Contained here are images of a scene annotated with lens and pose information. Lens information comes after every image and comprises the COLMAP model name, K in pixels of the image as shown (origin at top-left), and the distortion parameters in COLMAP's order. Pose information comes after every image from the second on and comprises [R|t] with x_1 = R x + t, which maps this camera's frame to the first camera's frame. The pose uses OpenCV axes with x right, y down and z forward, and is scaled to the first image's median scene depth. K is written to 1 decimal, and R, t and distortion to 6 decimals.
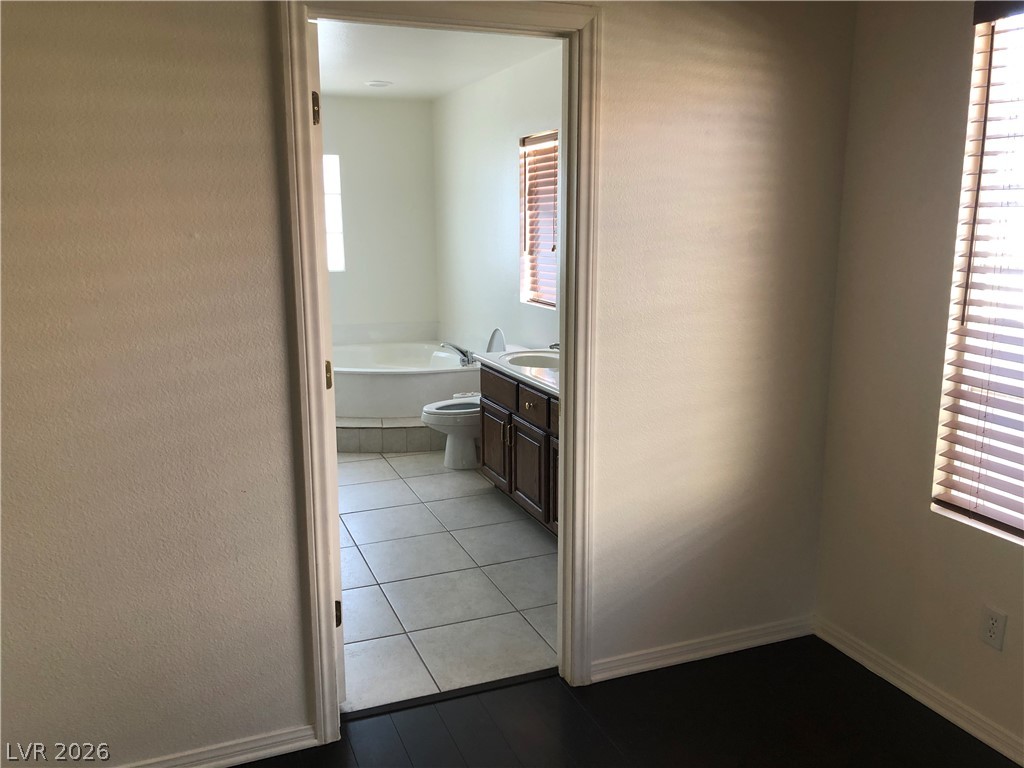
lens RADIAL K [[839.5, 0, 513.8], [0, 839.5, 375.8], [0, 0, 1]] dist [0.014505, 0.005055]
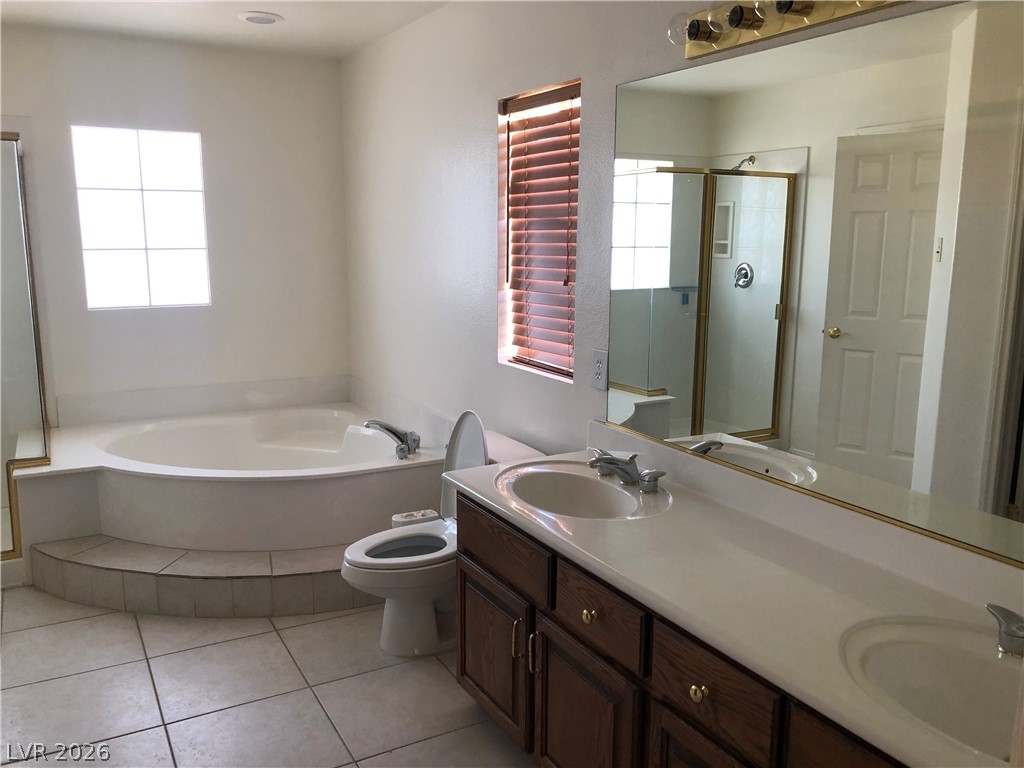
lens RADIAL K [[839.5, 0, 513.8], [0, 839.5, 375.8], [0, 0, 1]] dist [0.014505, 0.005055]
pose [[0.991033, -0.009449, 0.133284, -0.065324], [0.011279, 0.999852, -0.012978, -0.071642], [-0.133141, 0.014365, 0.990993, 0.386310]]
